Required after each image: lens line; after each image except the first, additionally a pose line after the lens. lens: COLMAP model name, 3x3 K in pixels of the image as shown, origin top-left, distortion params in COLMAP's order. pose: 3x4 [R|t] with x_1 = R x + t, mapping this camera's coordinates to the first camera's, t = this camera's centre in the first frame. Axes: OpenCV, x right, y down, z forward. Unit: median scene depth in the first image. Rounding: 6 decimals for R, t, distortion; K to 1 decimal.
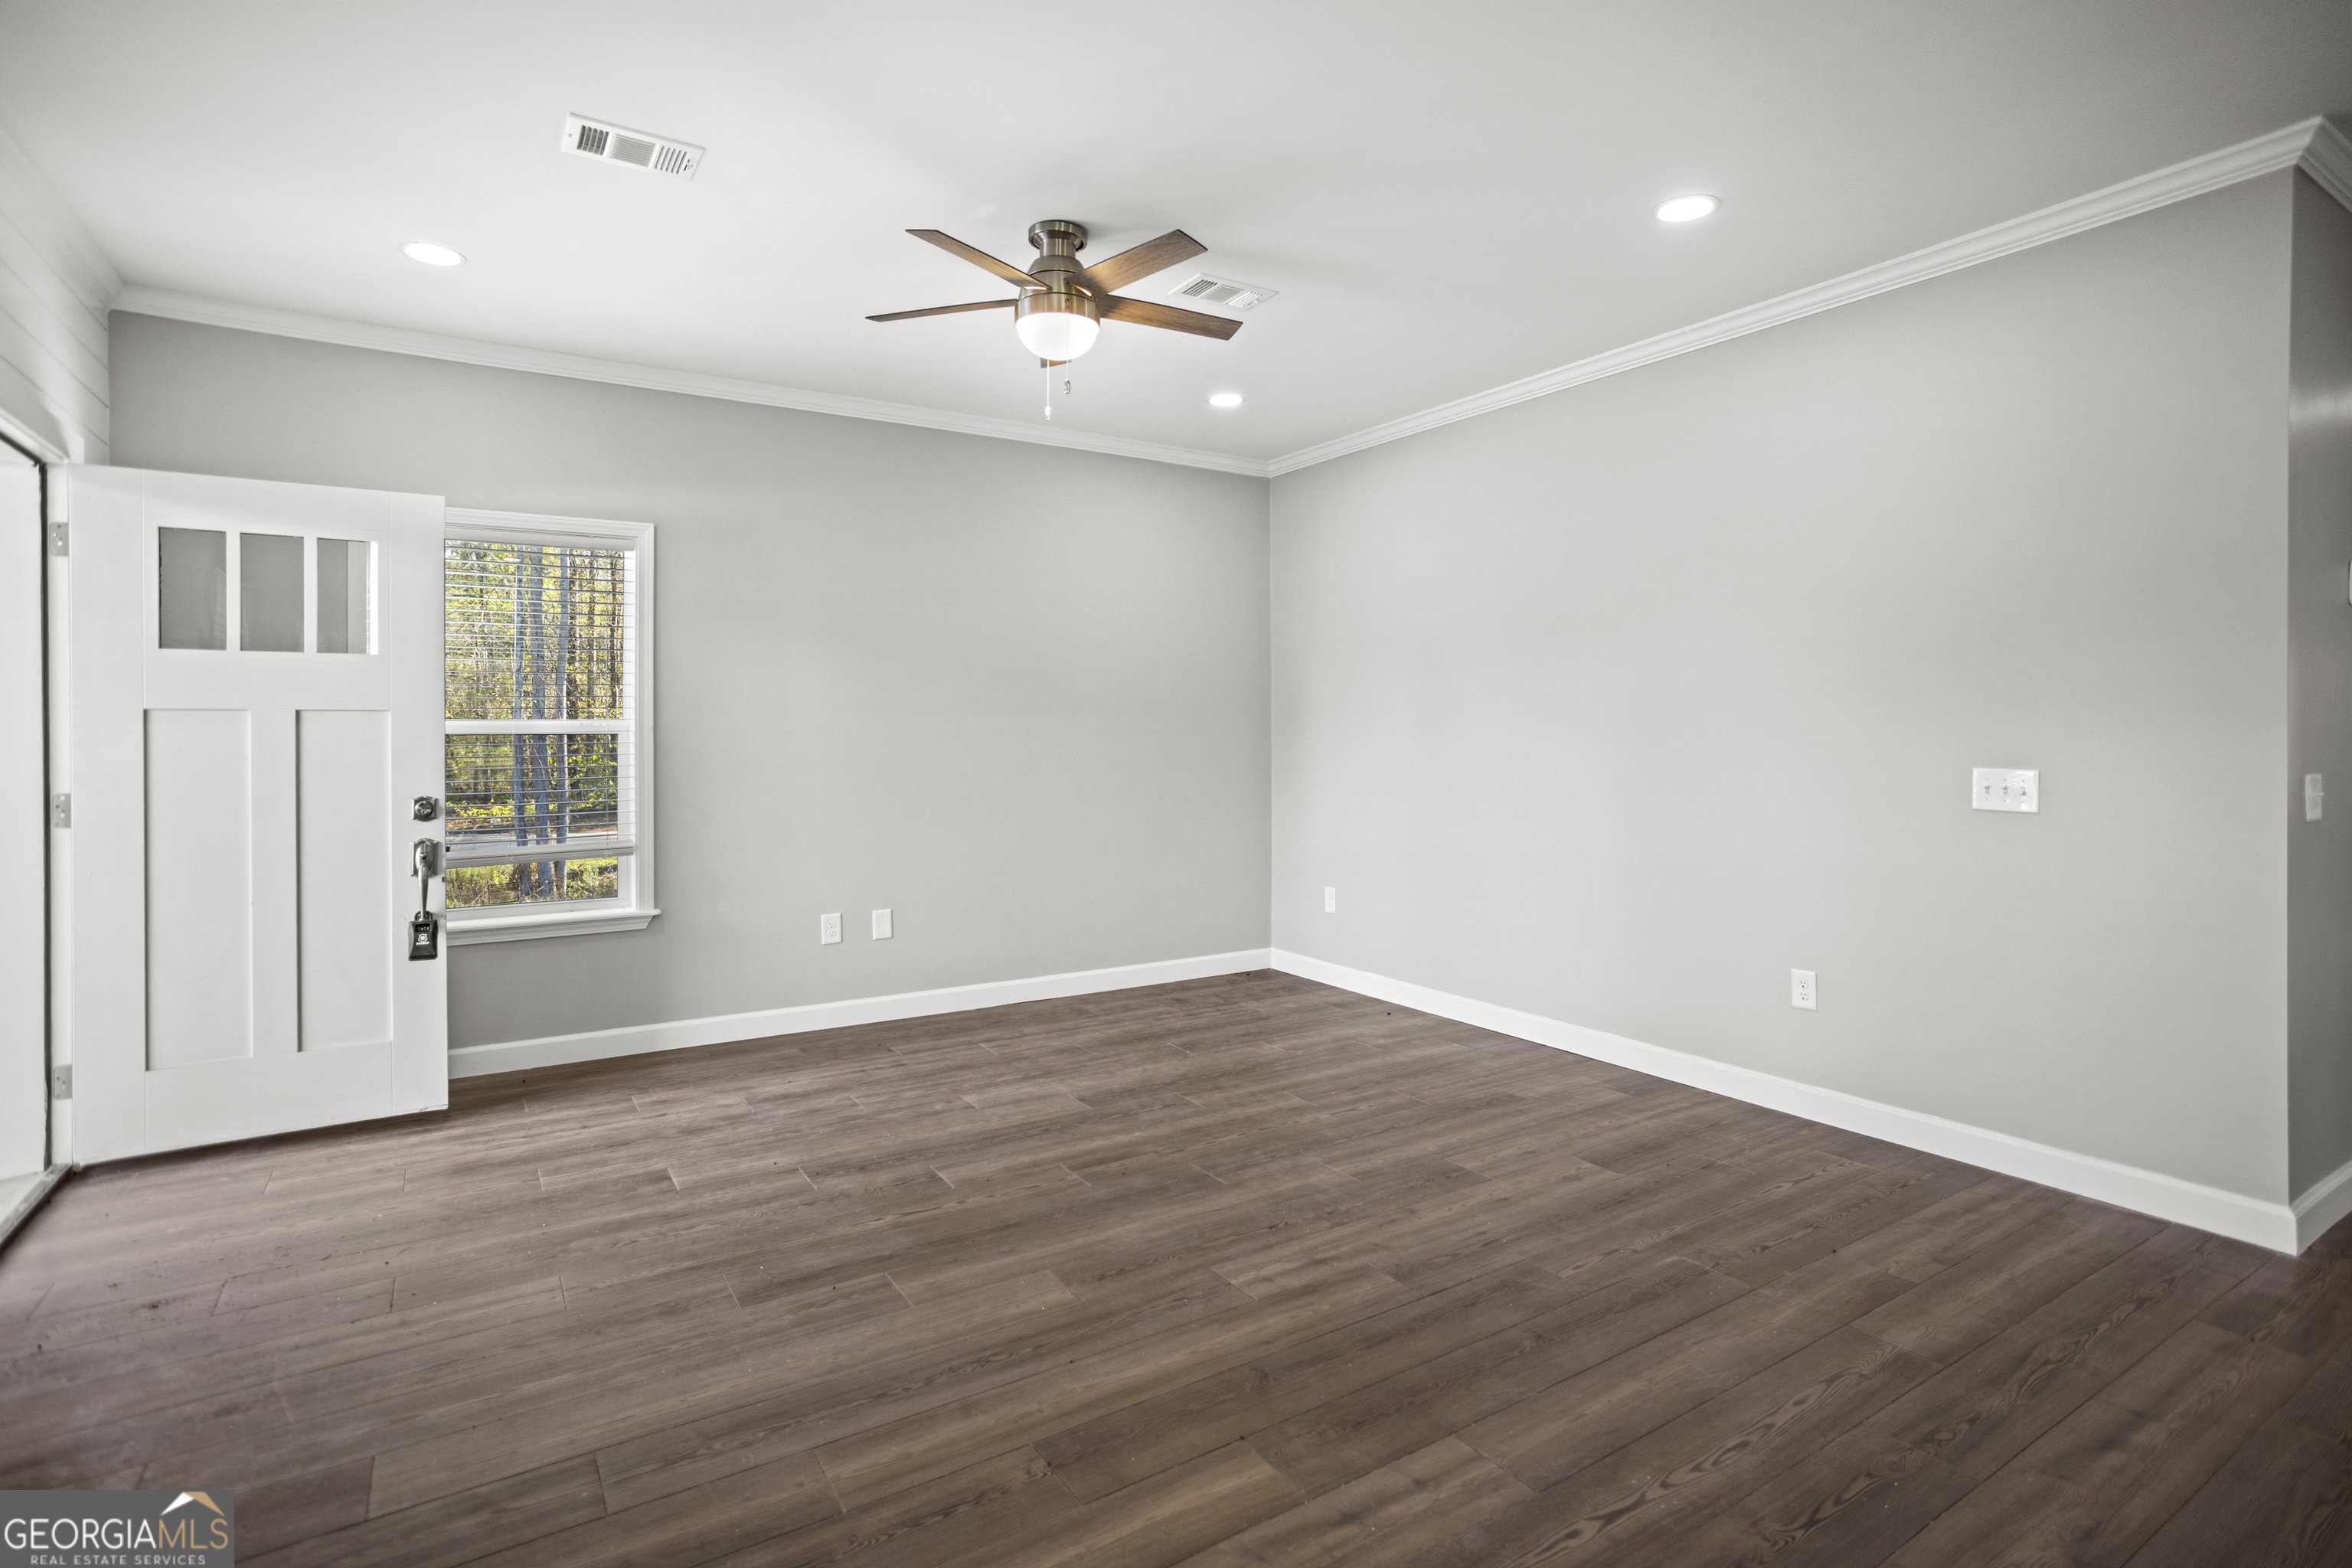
lens RADIAL K [[1150.4, 0, 1177.8], [0, 1150.4, 733.1], [0, 0, 1]] dist [-0.048621, 0.029651]
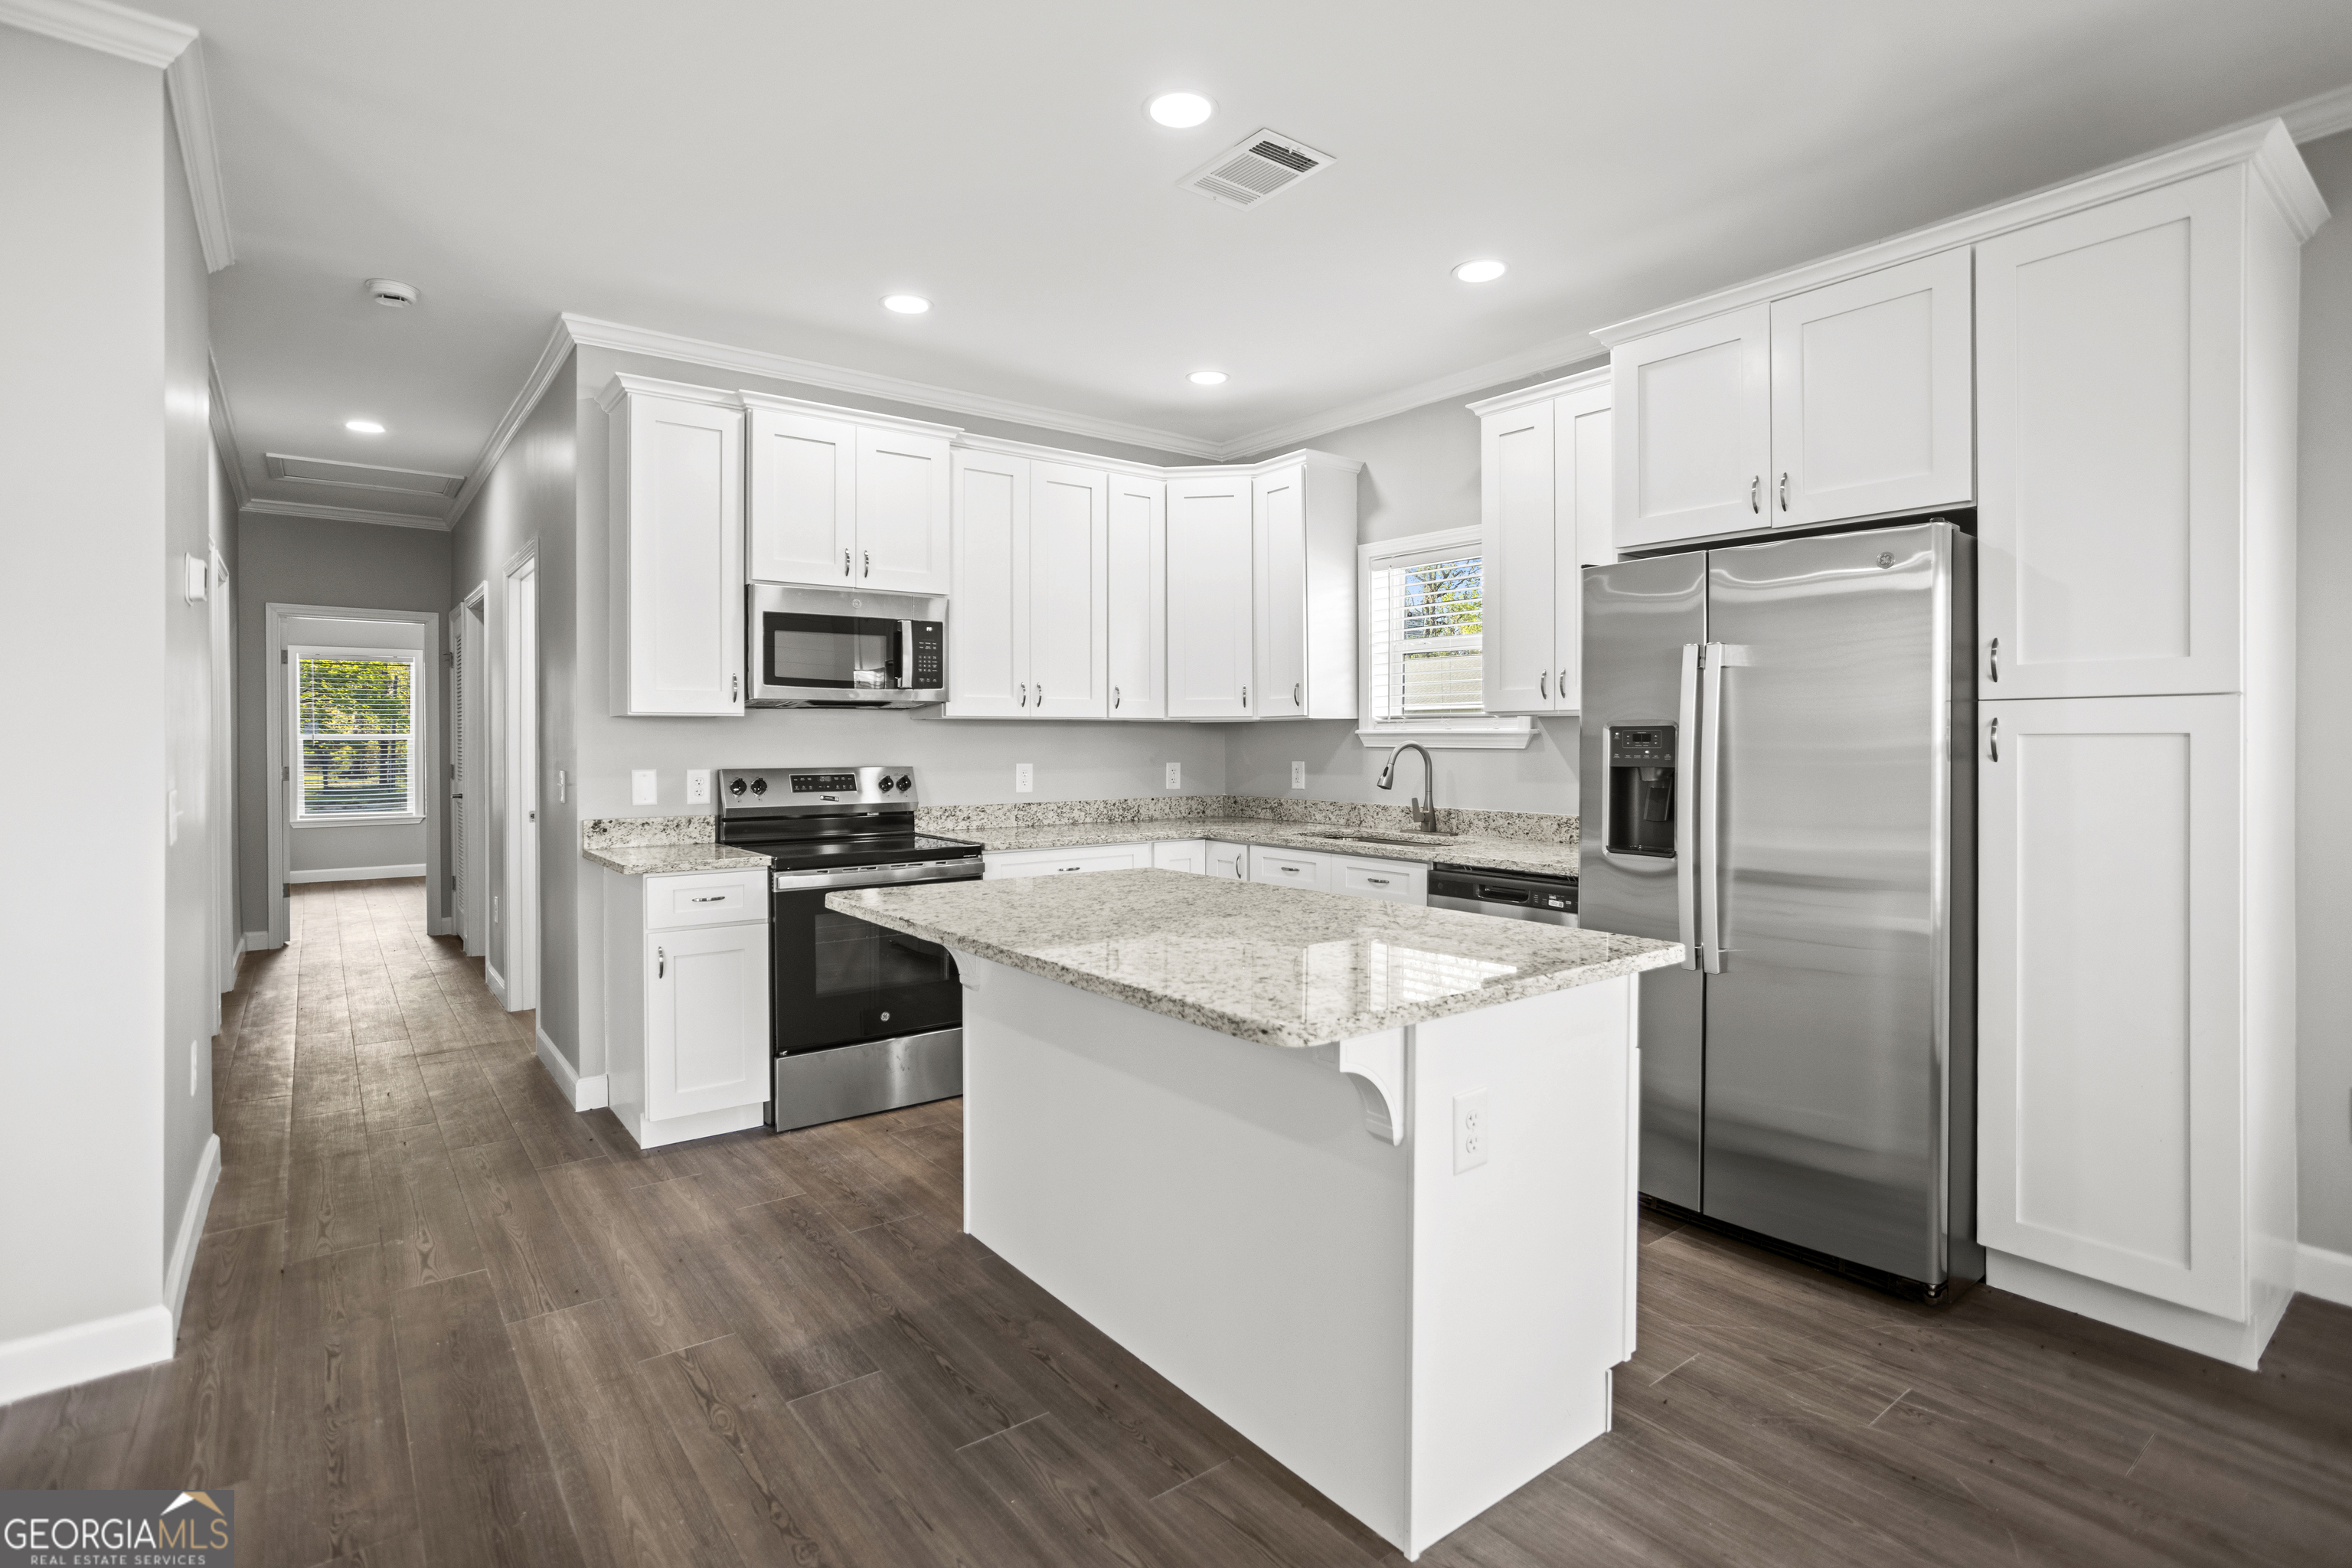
lens RADIAL K [[1142.3, 0, 1179.4], [0, 1142.3, 748.7], [0, 0, 1]] dist [-0.048764, 0.029459]
pose [[-0.086519, -0.005837, 0.996233, 0.083850], [-0.000230, 0.999983, 0.005839, -0.001098], [-0.996250, 0.000276, -0.086518, 0.315461]]
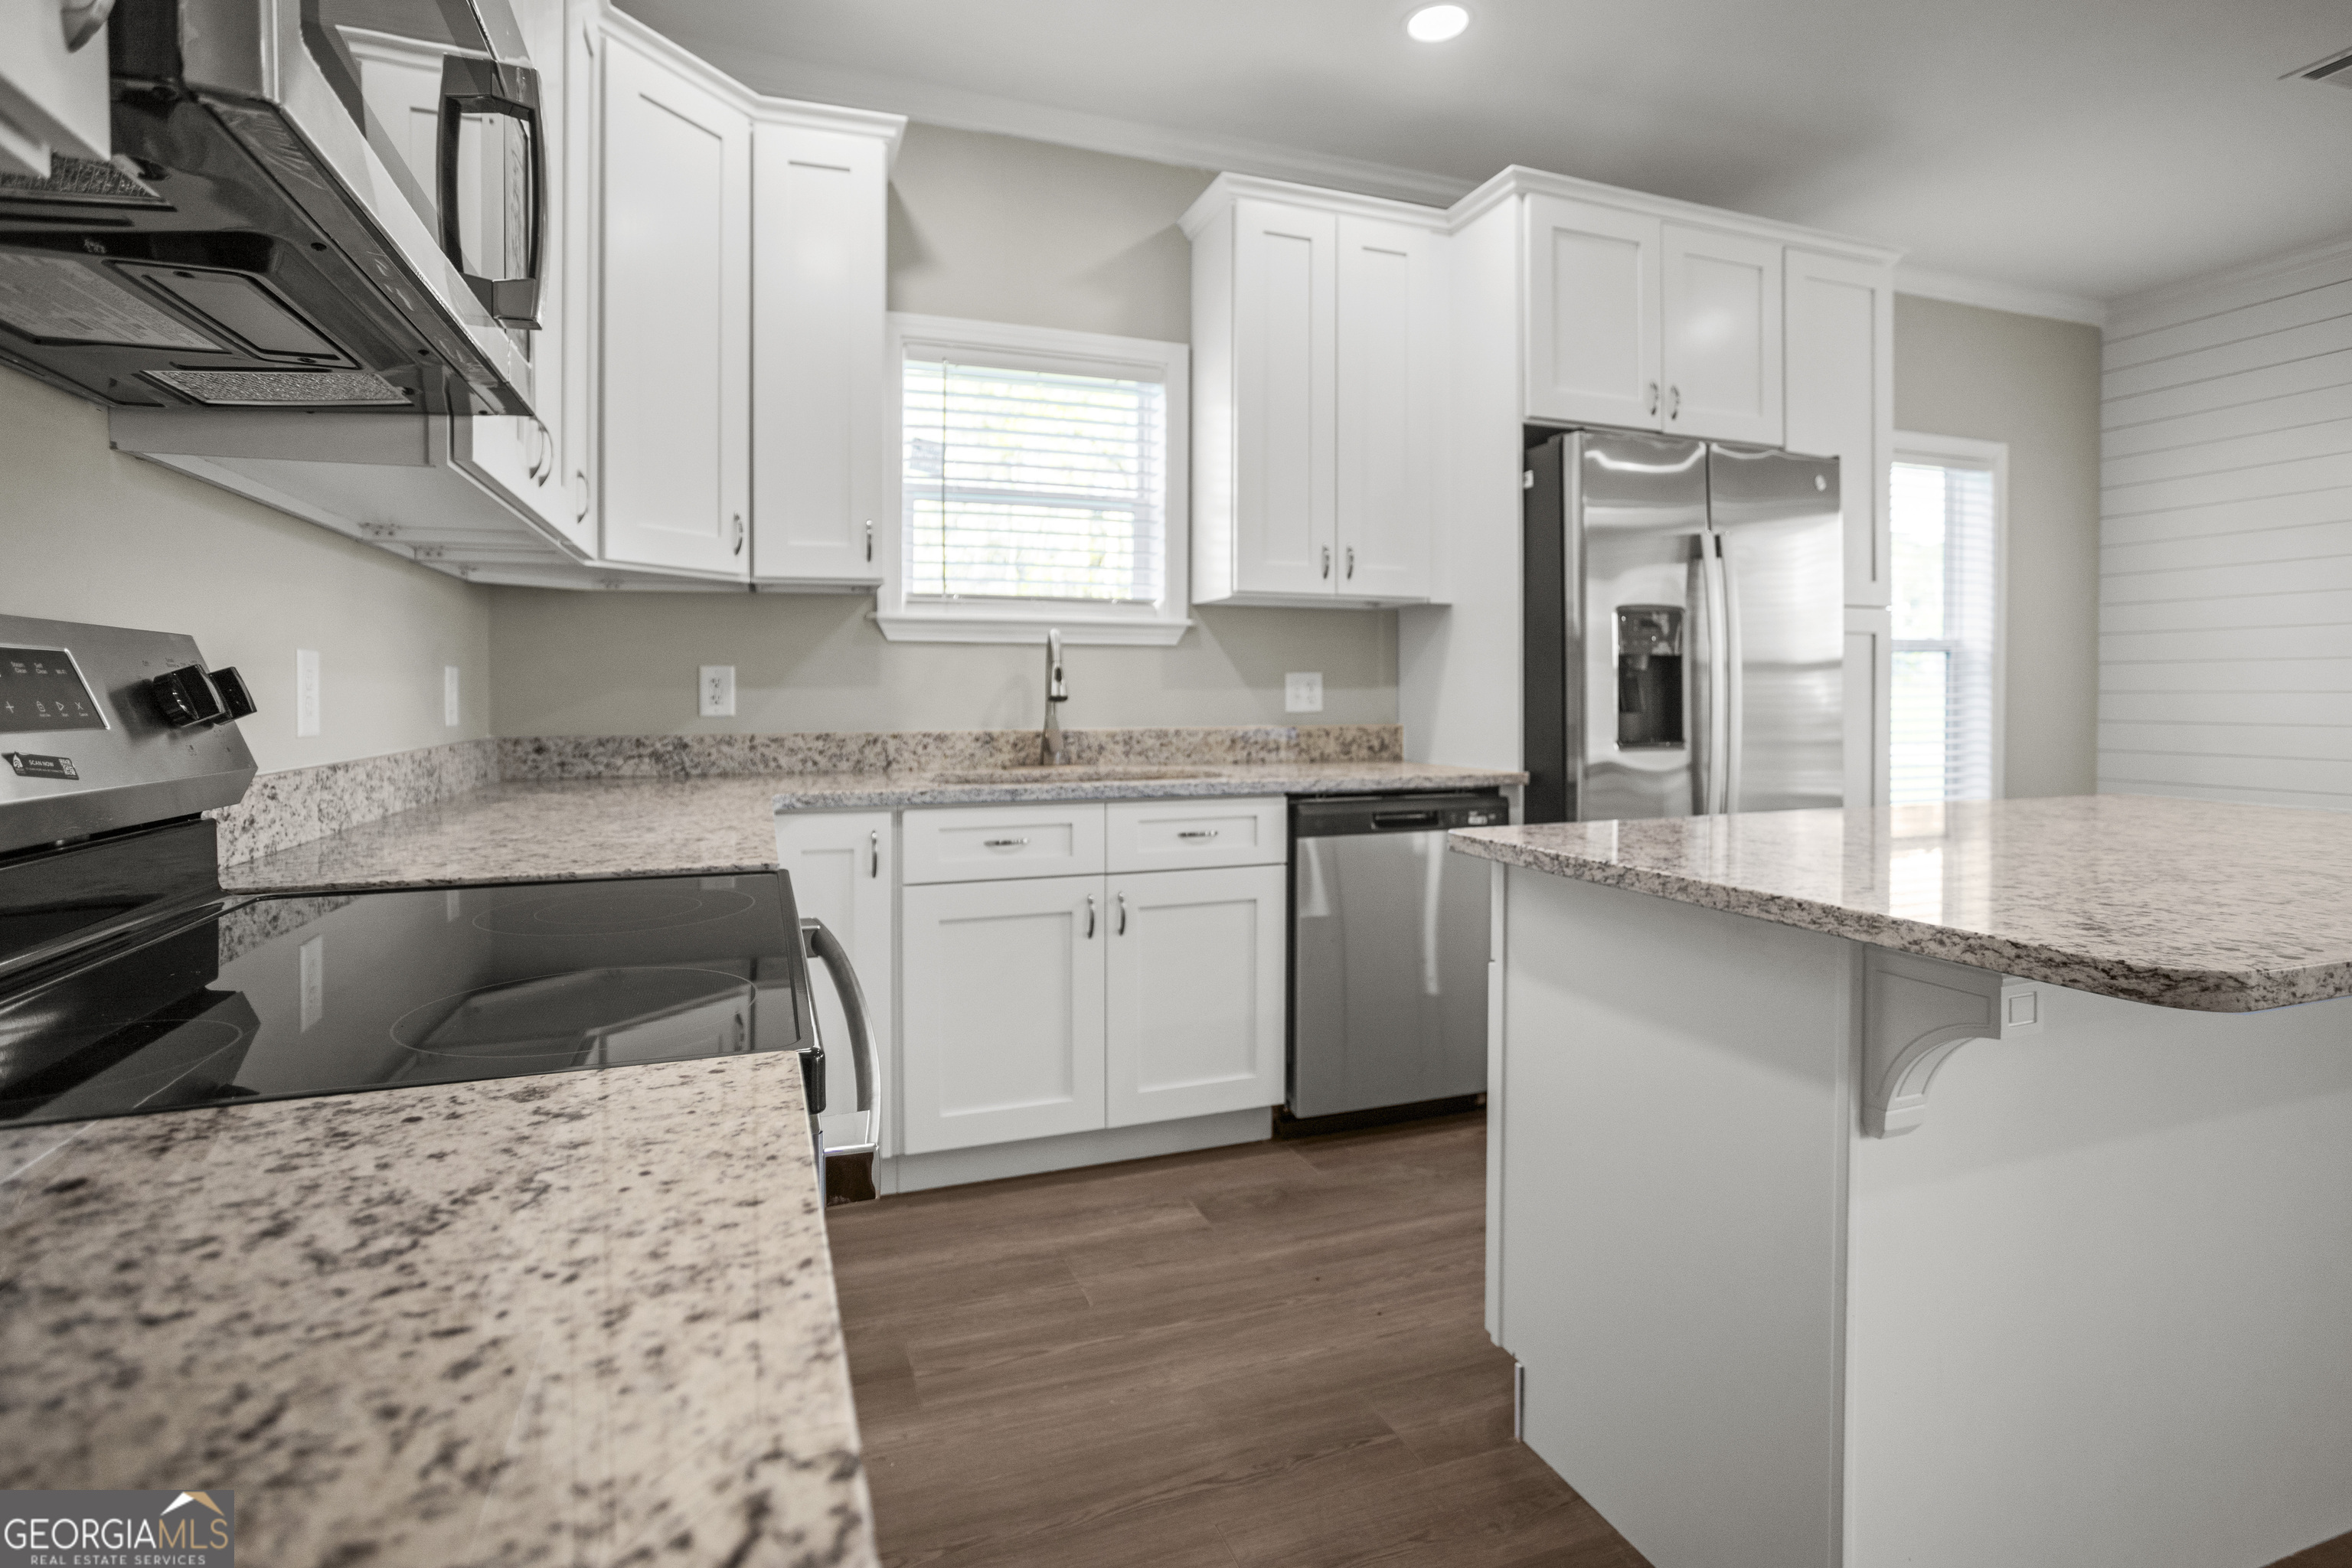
lens RADIAL K [[1149.4, 0, 1175.3], [0, 1149.4, 705.4], [0, 0, 1]] dist [-0.046347, 0.000098]
pose [[-0.976670, 0.000180, 0.214745, 1.321625], [0.002534, 0.999940, 0.010688, 0.056810], [-0.214730, 0.010983, -0.976612, 0.884170]]
